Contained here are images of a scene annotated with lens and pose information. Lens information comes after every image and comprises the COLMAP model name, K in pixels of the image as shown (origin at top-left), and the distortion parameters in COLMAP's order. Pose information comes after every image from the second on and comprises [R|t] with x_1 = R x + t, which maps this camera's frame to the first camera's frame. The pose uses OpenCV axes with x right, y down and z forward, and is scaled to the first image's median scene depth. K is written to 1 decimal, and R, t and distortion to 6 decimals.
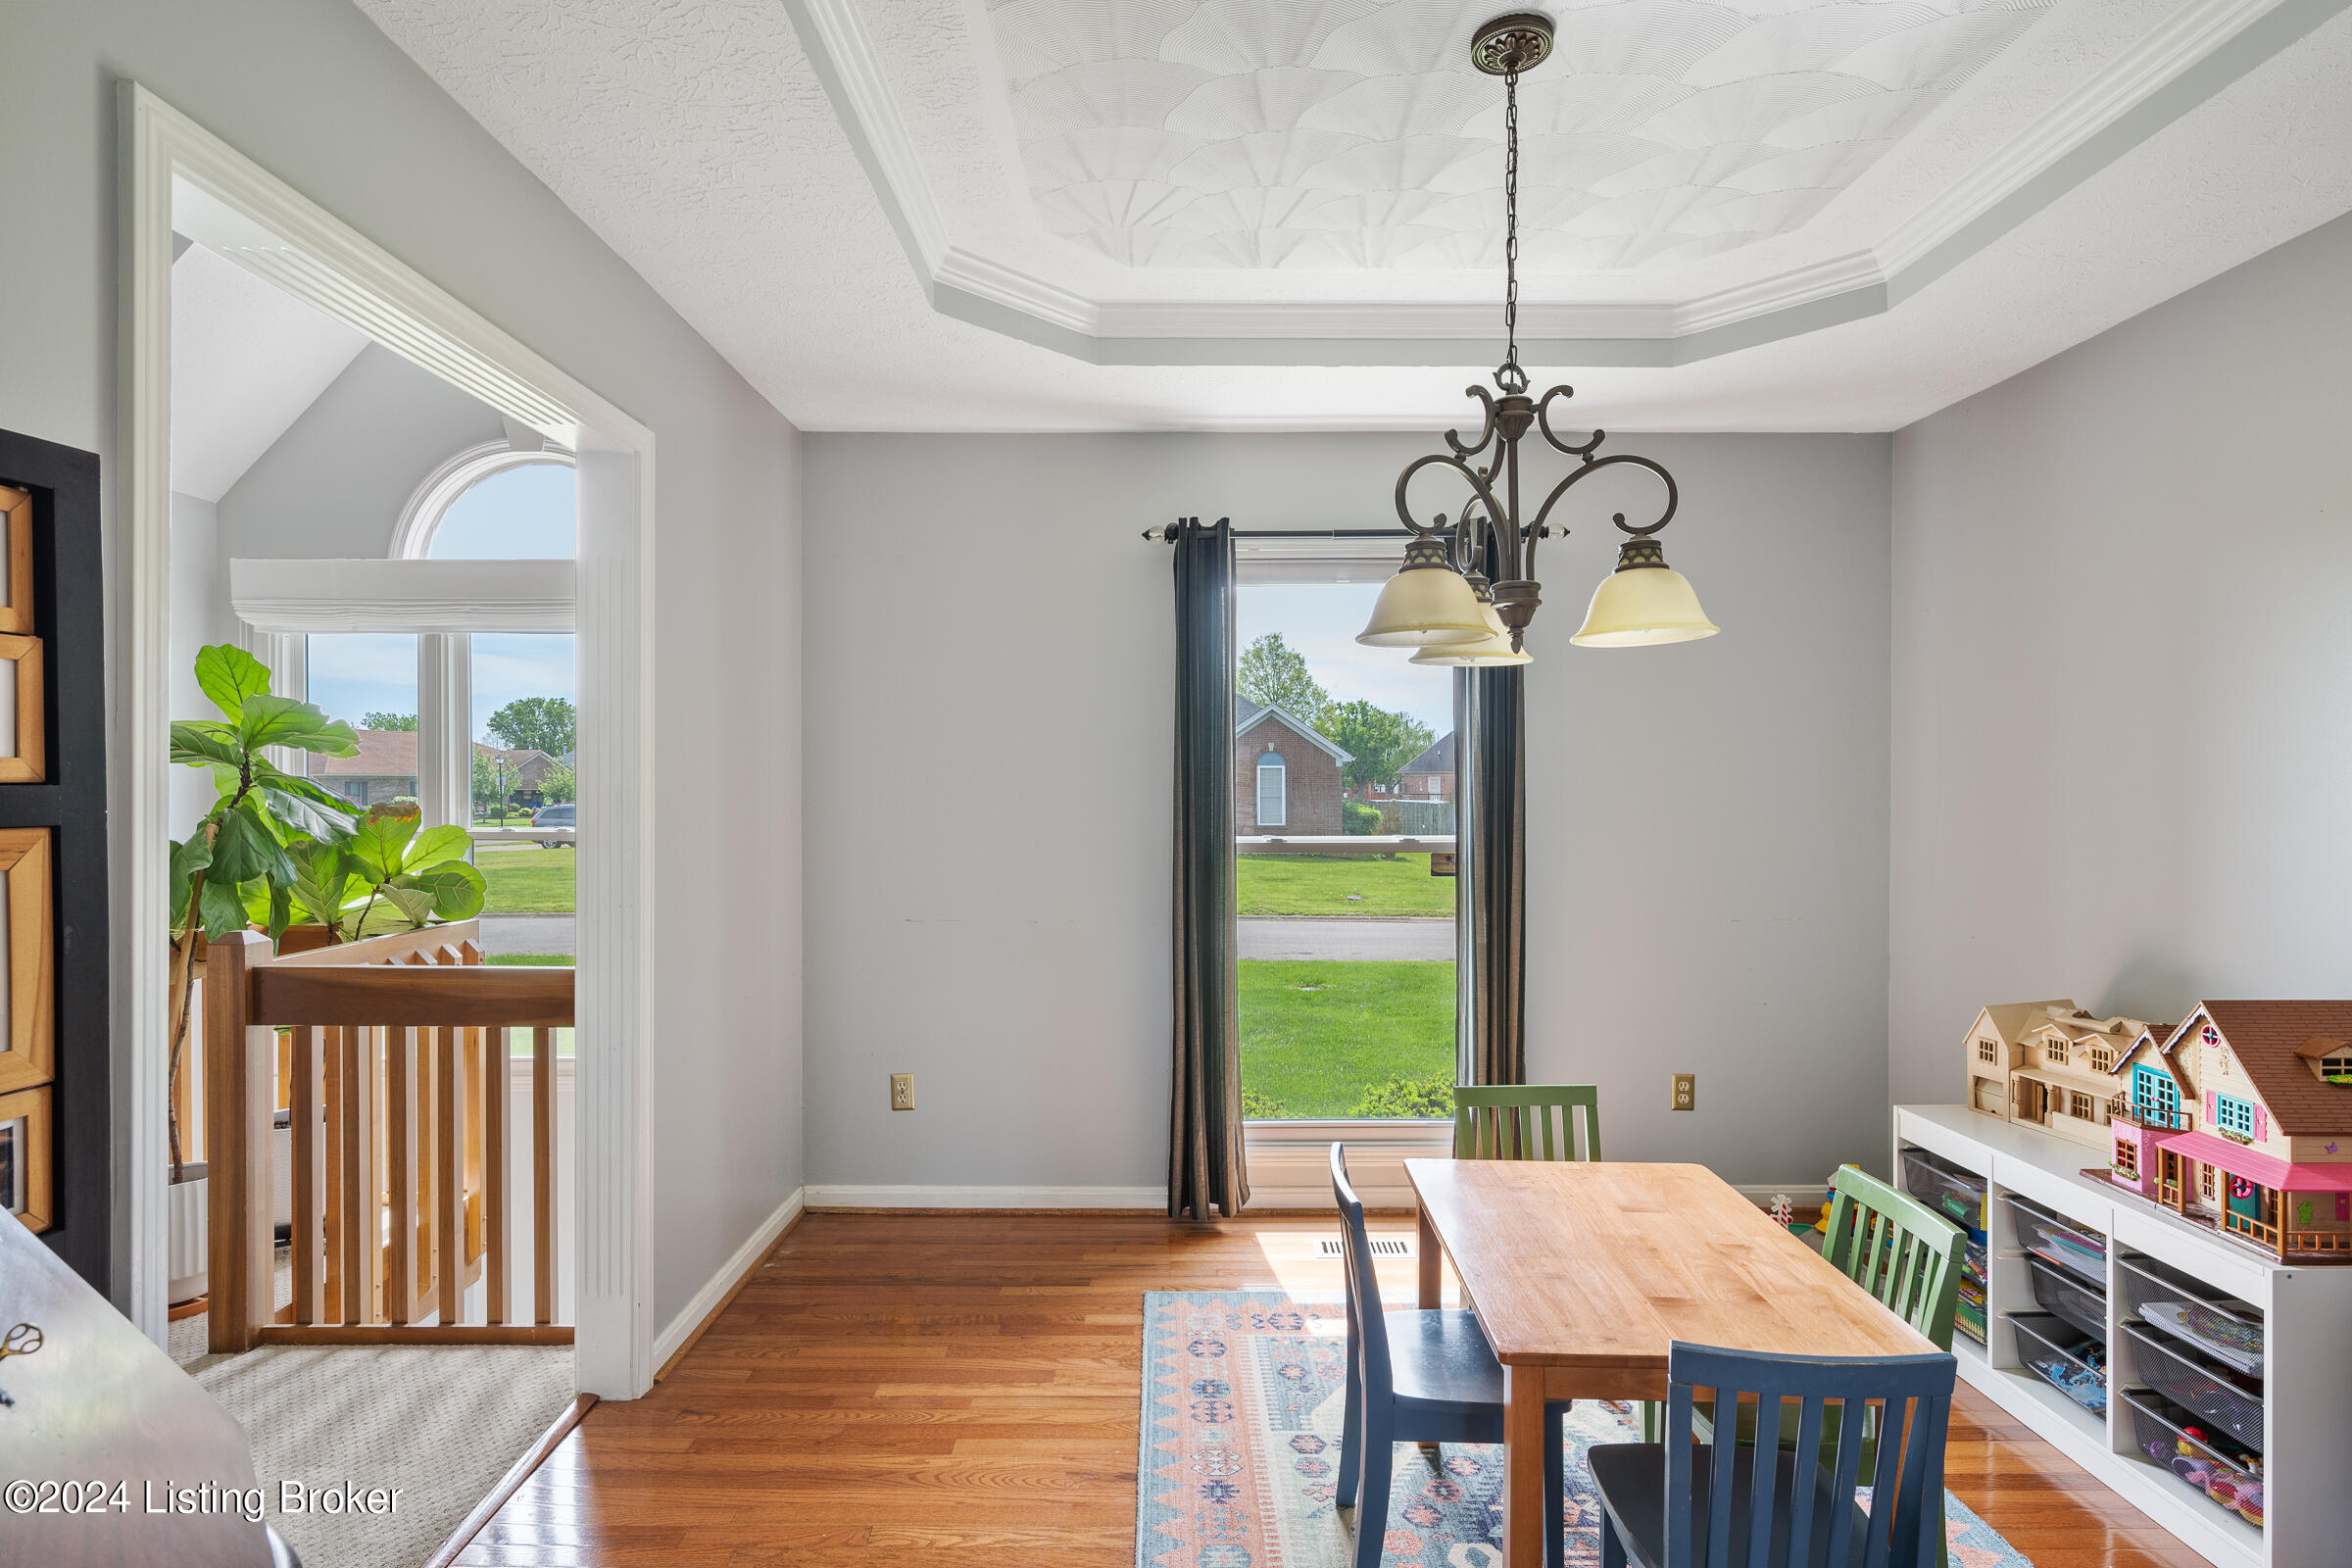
lens RADIAL K [[1214.9, 0, 1176.0], [0, 1214.9, 784.0], [0, 0, 1]] dist [-0.000432, -0.000071]
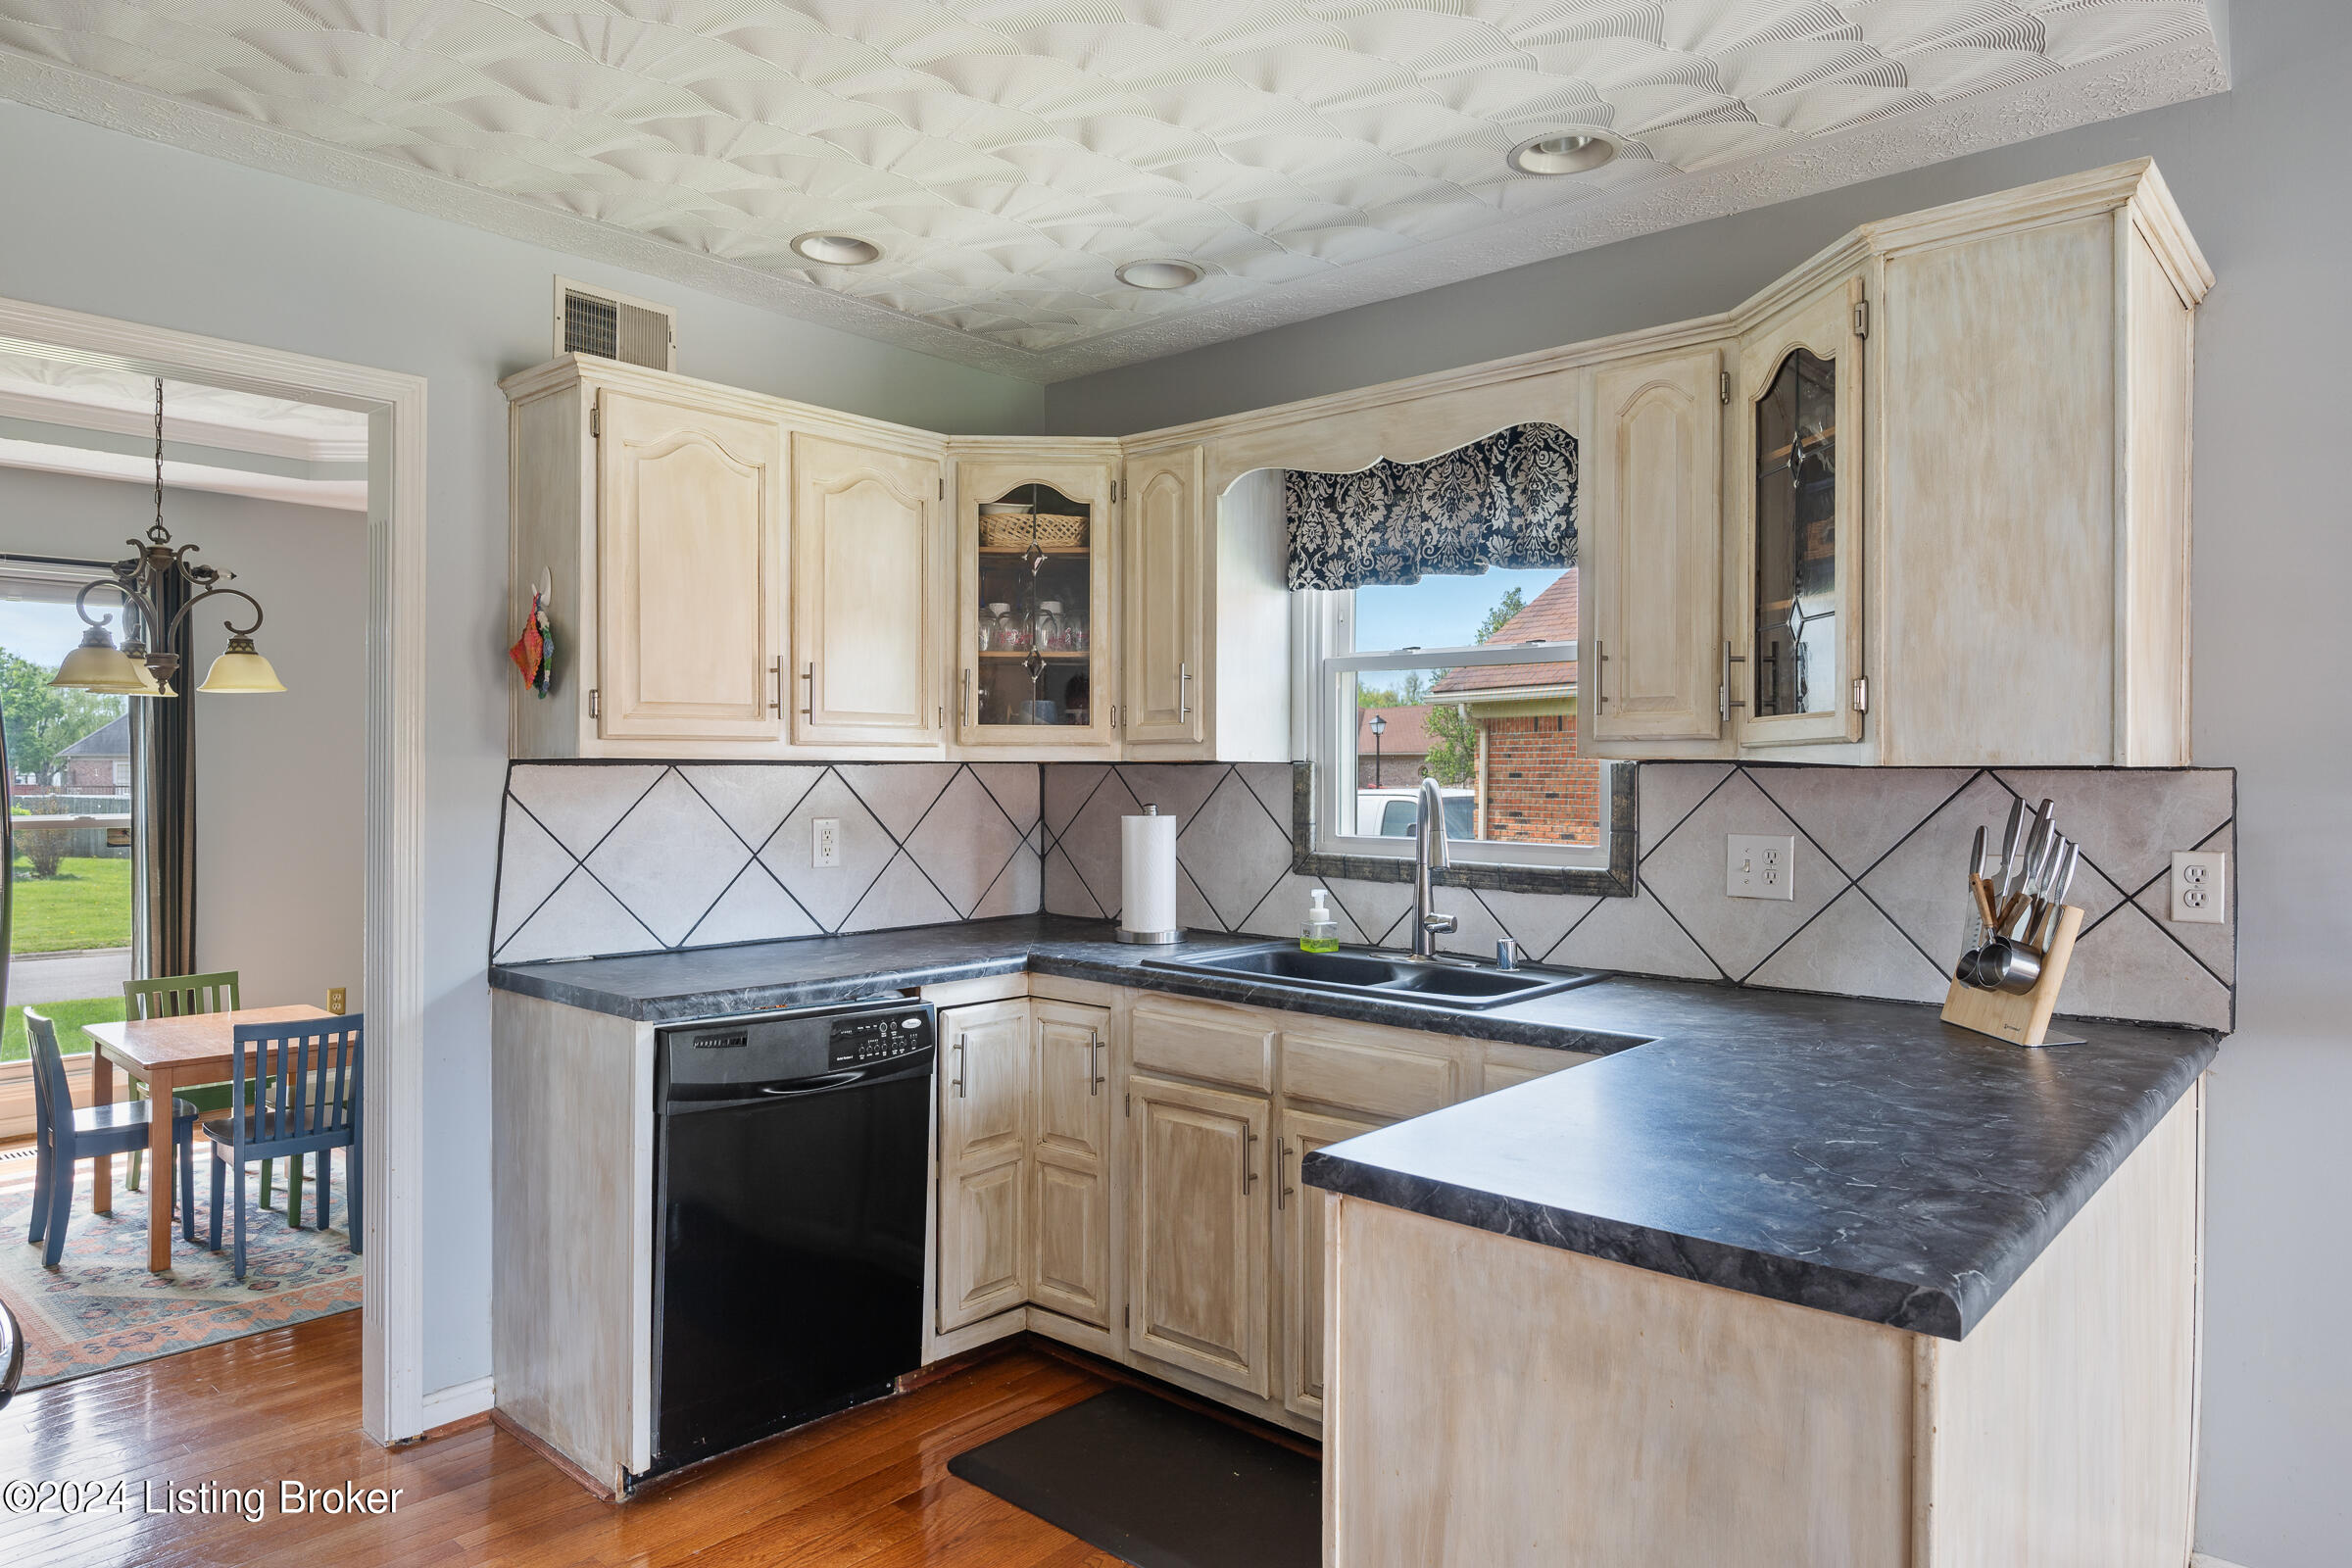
lens RADIAL K [[1446.6, 0, 1179.6], [0, 1446.6, 776.2], [0, 0, 1]] dist [-0.001390, -0.001369]
pose [[0.667148, -0.001995, 0.744922, -0.284163], [-0.000212, 0.999996, 0.002868, 0.001885], [-0.744925, -0.002071, 0.667145, -1.441467]]
